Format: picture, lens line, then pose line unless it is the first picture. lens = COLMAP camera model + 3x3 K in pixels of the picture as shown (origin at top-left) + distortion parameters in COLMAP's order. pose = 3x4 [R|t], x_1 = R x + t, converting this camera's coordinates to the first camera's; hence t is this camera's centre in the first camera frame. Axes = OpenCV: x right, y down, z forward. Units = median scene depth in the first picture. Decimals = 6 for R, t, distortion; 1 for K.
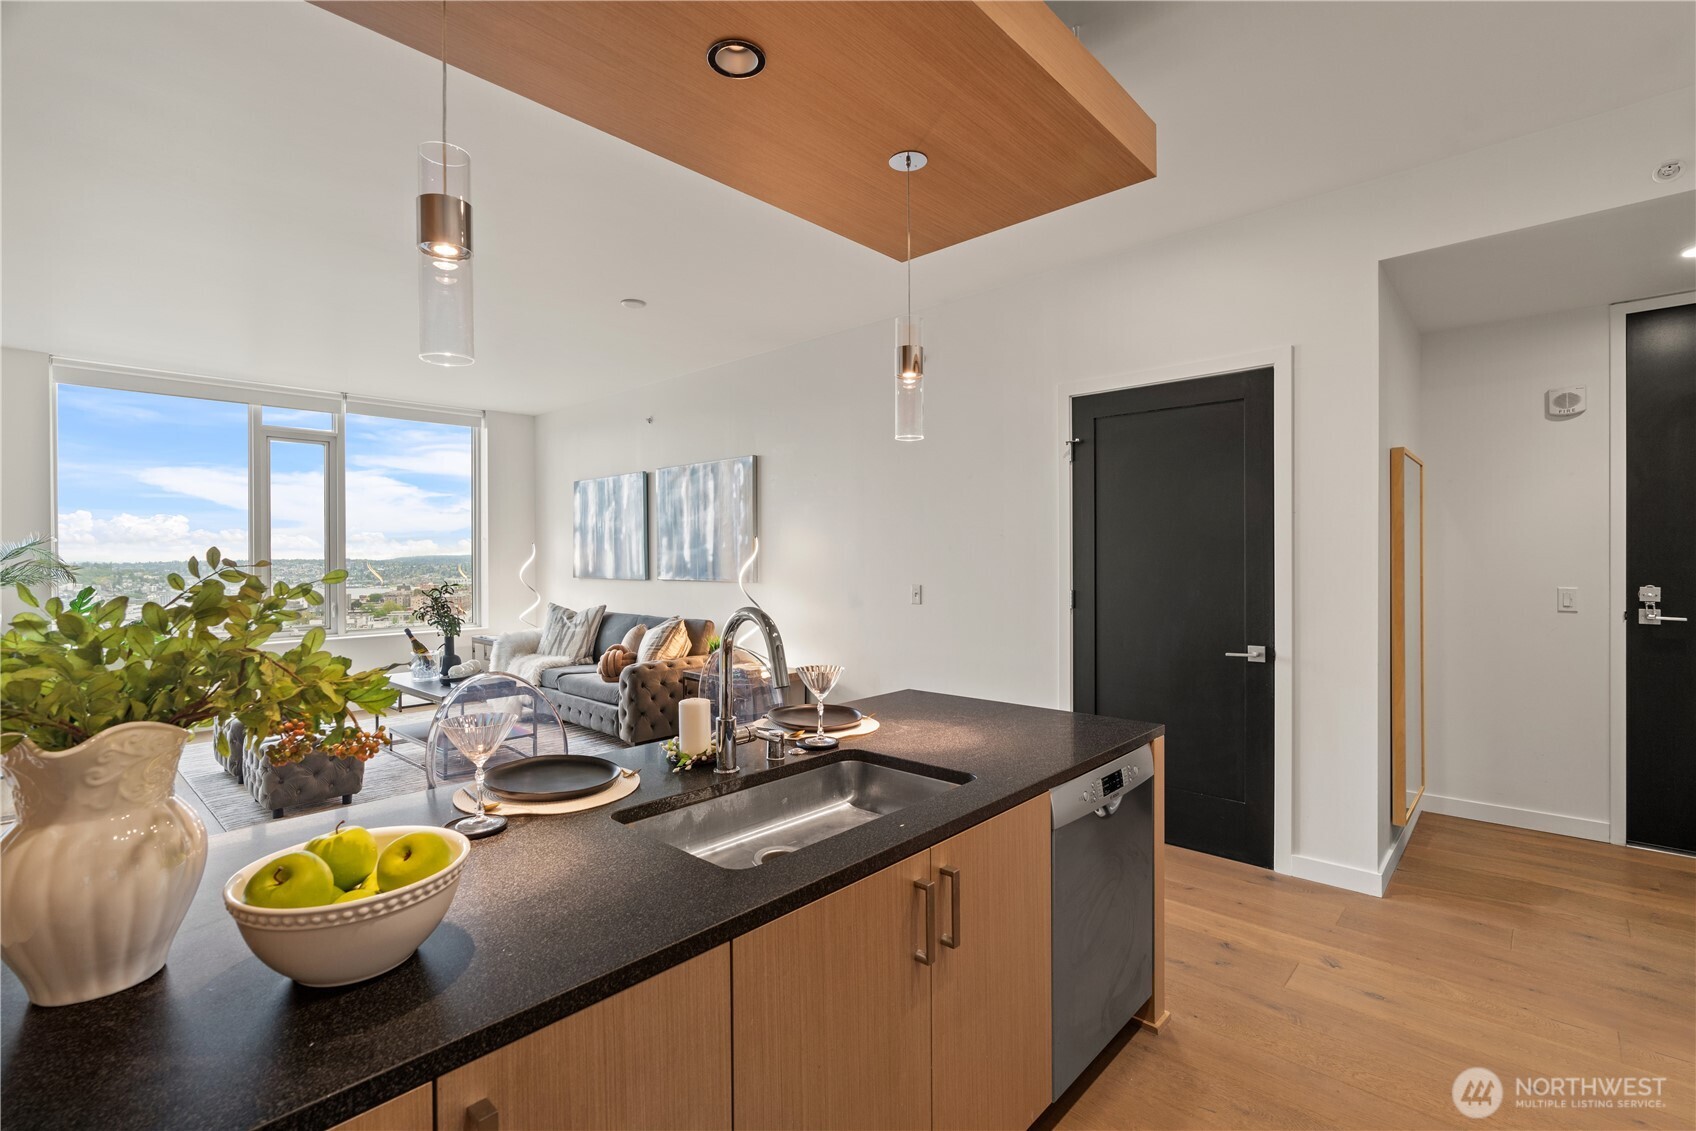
lens RADIAL K [[761.6, 0, 838.9], [0, 761.6, 558.2], [0, 0, 1]] dist [-0.014836, 0.004508]
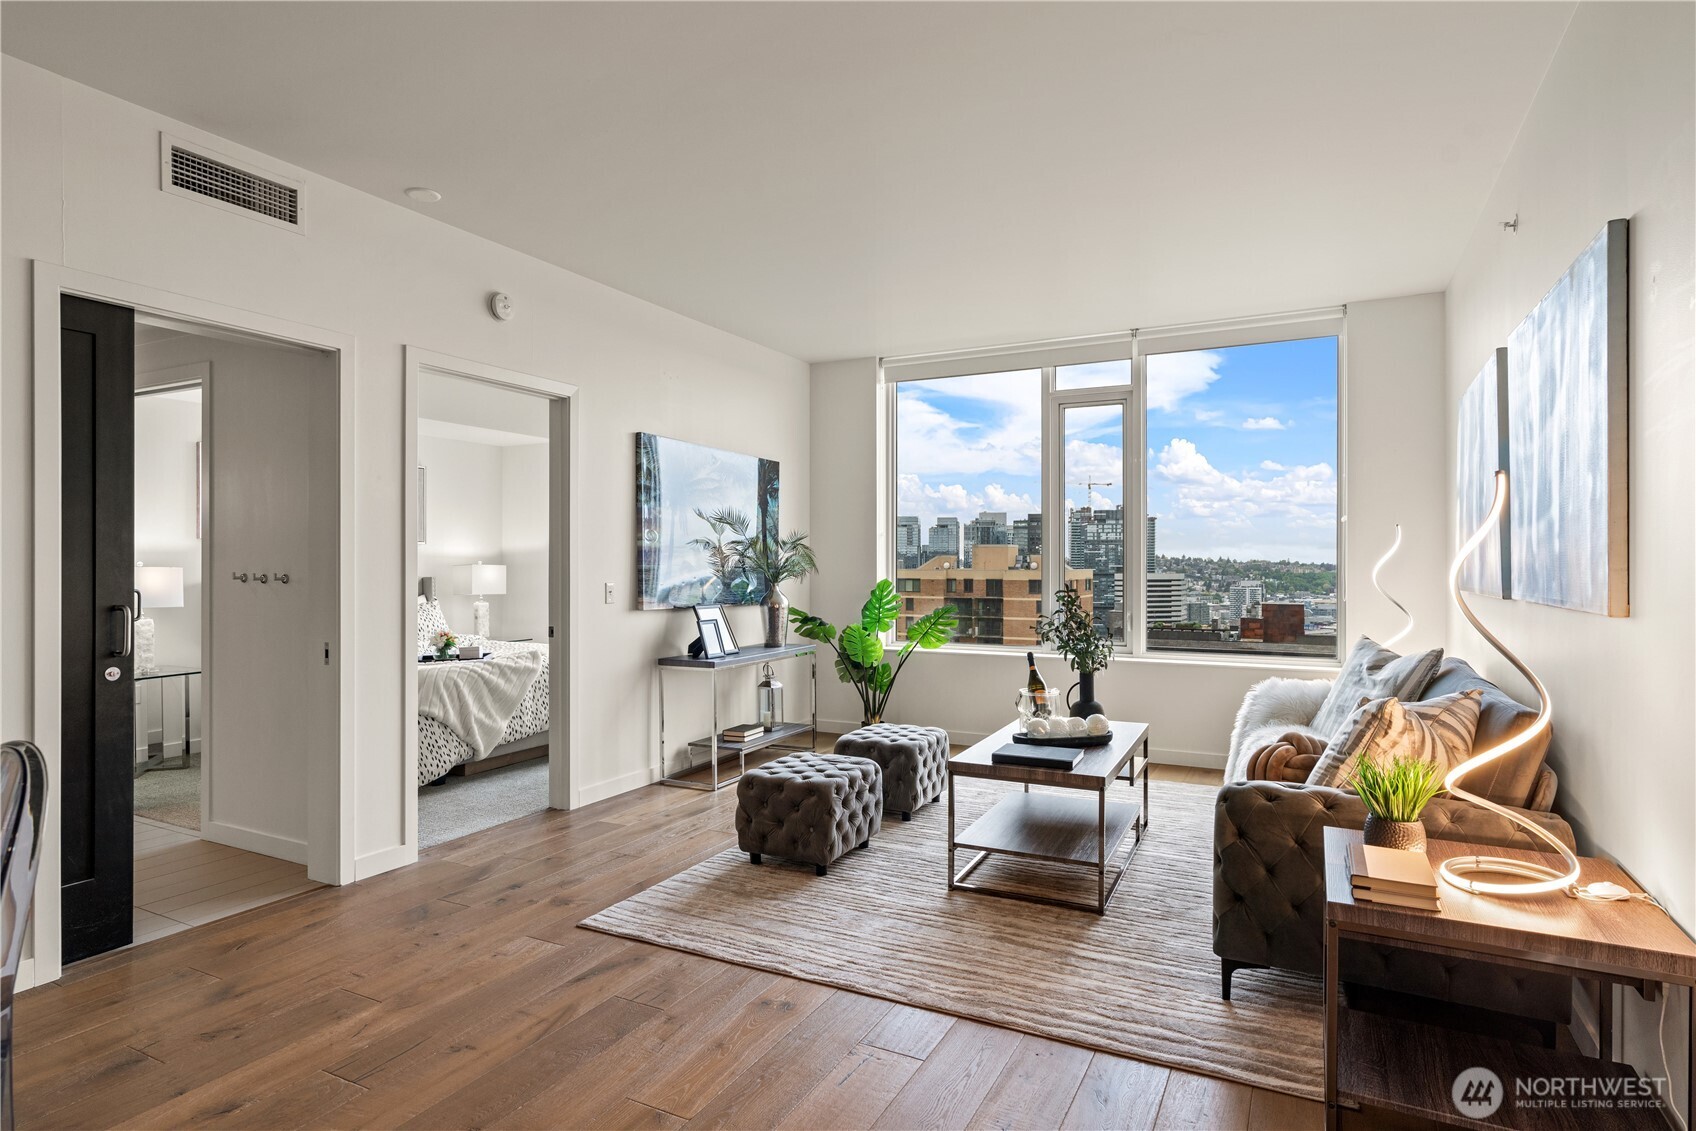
lens RADIAL K [[929.1, 0, 829.4], [0, 929.1, 561.4], [0, 0, 1]] dist [-0.007112, 0.000463]
pose [[0.262538, 0.004185, -0.964912, 0.164788], [-0.005019, 0.999983, 0.002972, 0.008195], [0.964908, 0.004062, 0.262555, 0.536493]]
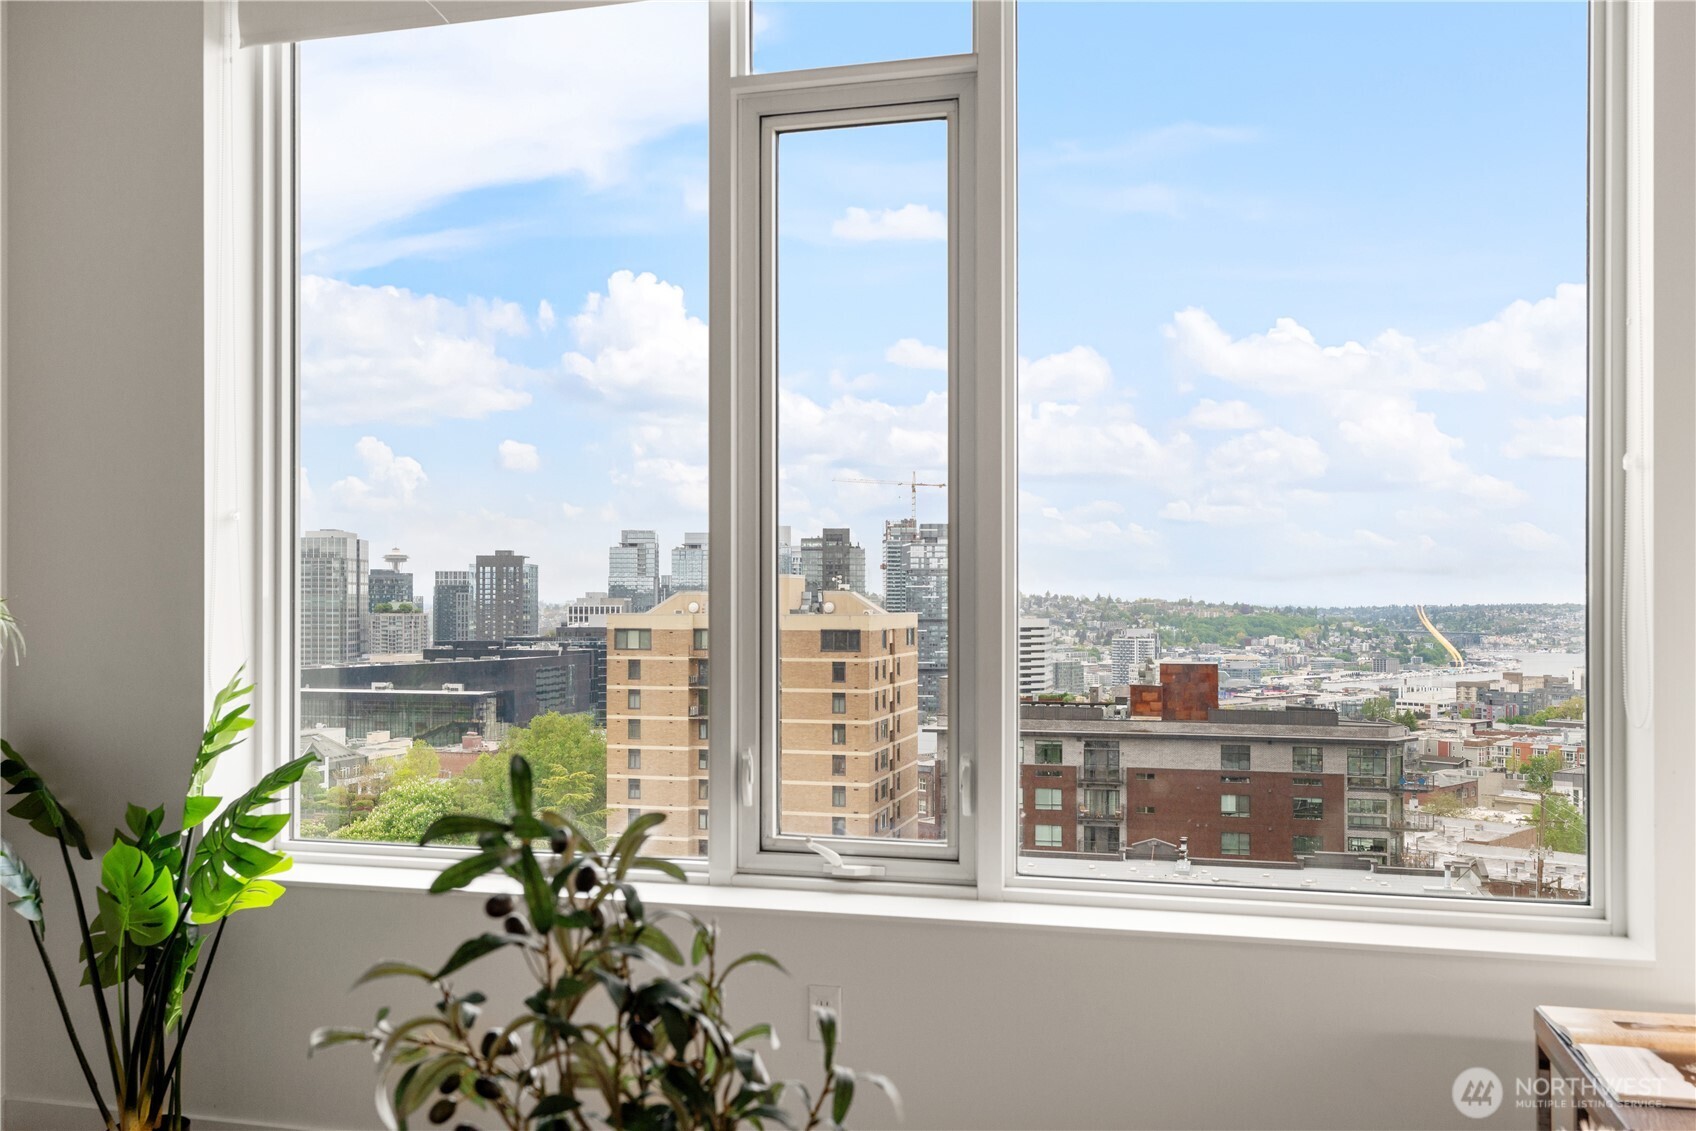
lens RADIAL K [[1444.8, 0, 820.9], [0, 1444.8, 603.4], [0, 0, 1]] dist [0.011307, -0.001328]
pose [[0.456918, 0.005713, -0.889490, -0.314185], [-0.005275, 0.999979, 0.003713, 0.008653], [0.889493, 0.002996, 0.456939, 0.851605]]
